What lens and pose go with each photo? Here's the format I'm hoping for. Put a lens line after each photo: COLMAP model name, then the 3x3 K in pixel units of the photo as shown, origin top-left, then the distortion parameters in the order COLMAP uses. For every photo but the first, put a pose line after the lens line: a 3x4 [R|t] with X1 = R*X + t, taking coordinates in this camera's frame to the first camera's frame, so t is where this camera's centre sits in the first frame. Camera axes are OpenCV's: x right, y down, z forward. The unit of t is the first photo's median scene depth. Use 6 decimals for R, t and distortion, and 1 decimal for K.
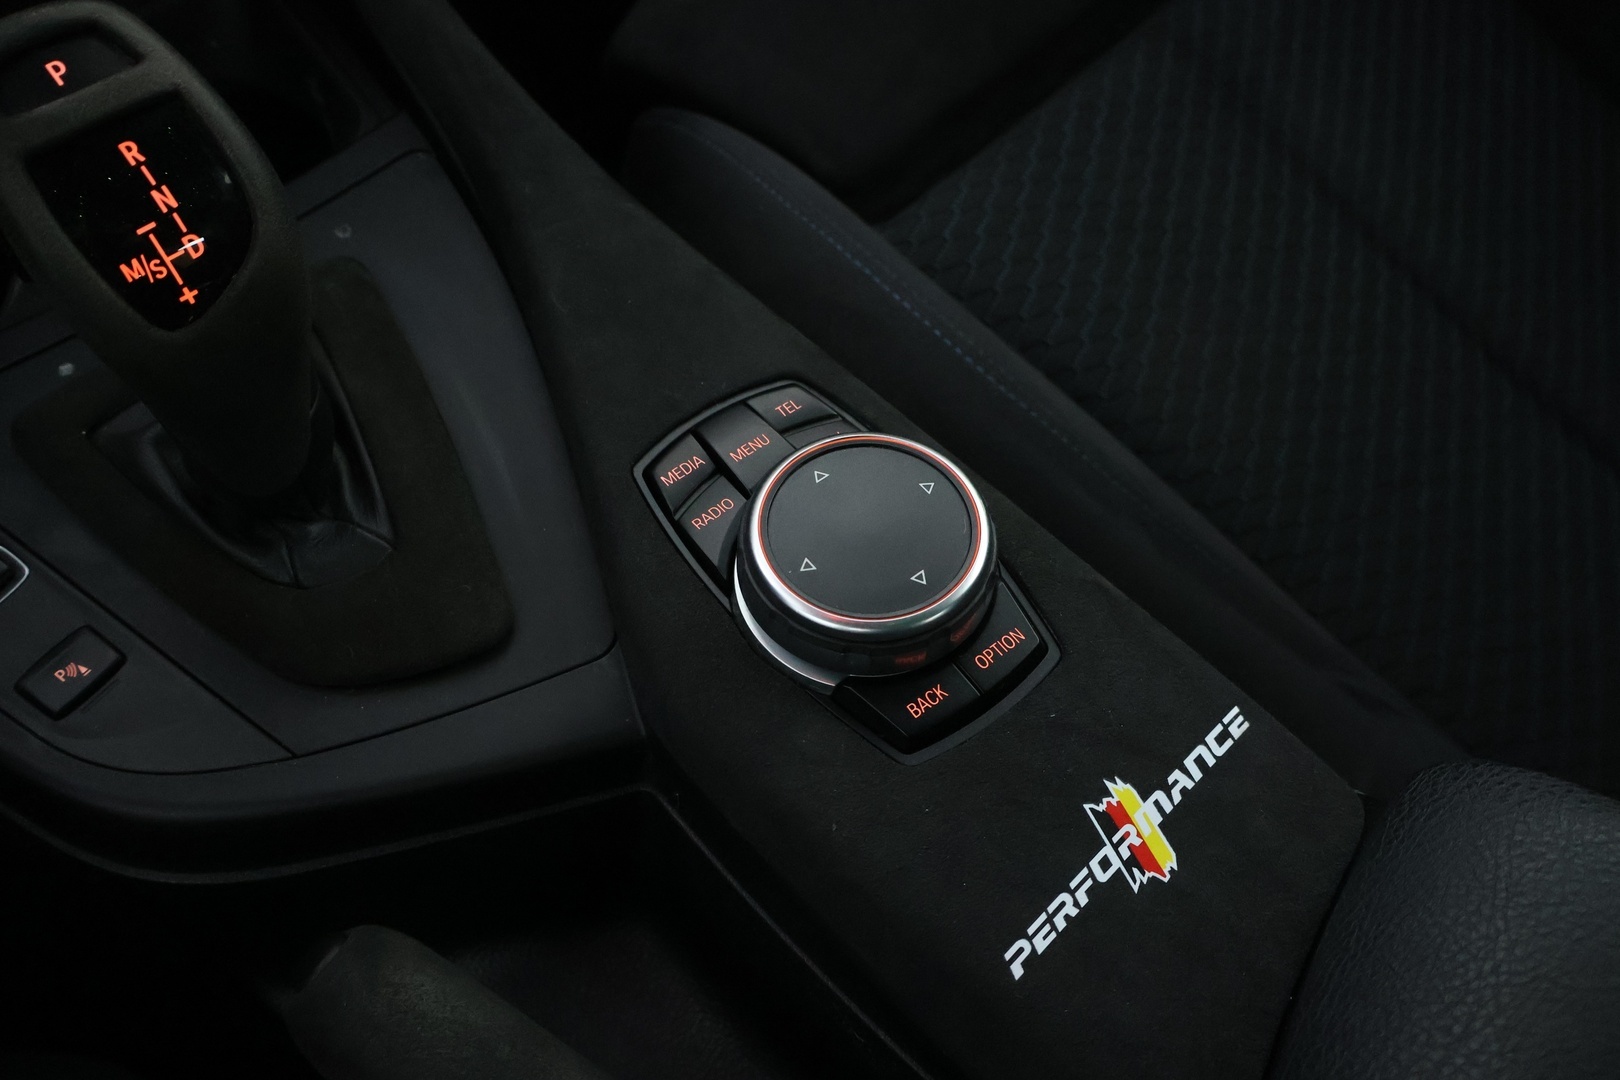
lens RADIAL K [[1349.6, 0, 811.4], [0, 1349.6, 540.8], [0, 0, 1]] dist [-0.006005, 0.002402]
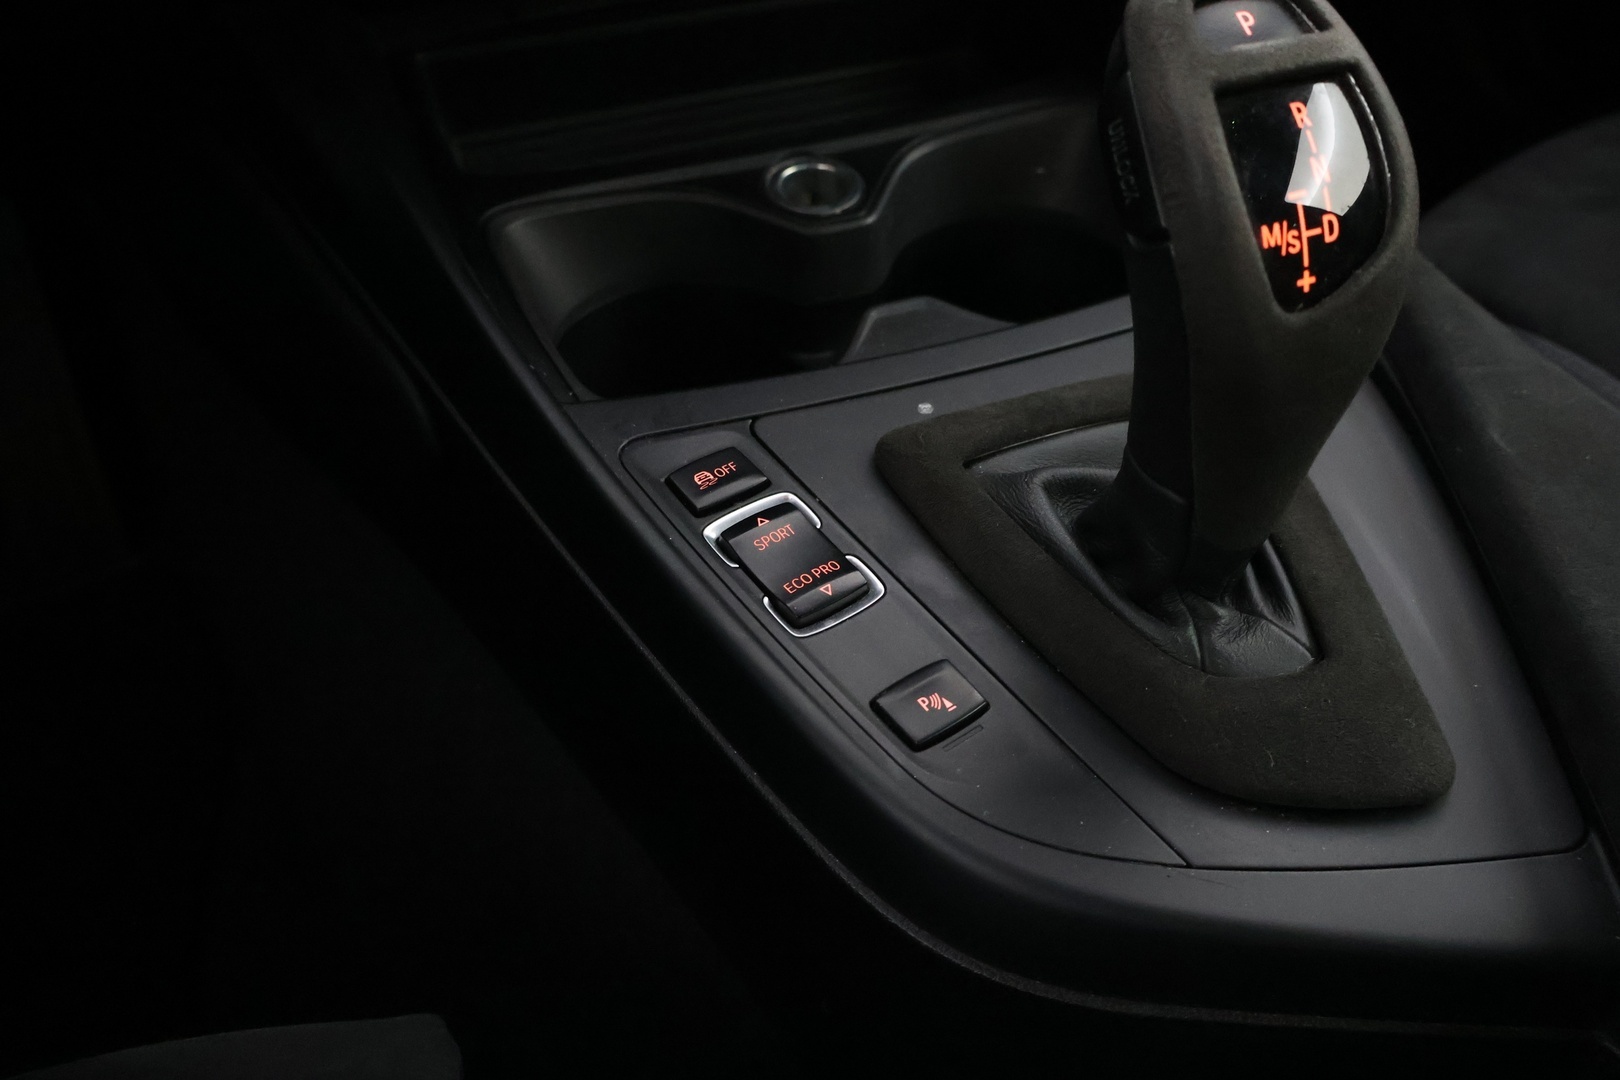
lens RADIAL K [[1349.6, 0, 811.4], [0, 1349.6, 540.8], [0, 0, 1]] dist [-0.006005, 0.002402]
pose [[0.949664, 0.205784, -0.236203, -0.442956], [-0.257138, 0.942716, -0.212523, 0.204265], [0.178939, 0.262562, 0.948178, 0.138193]]
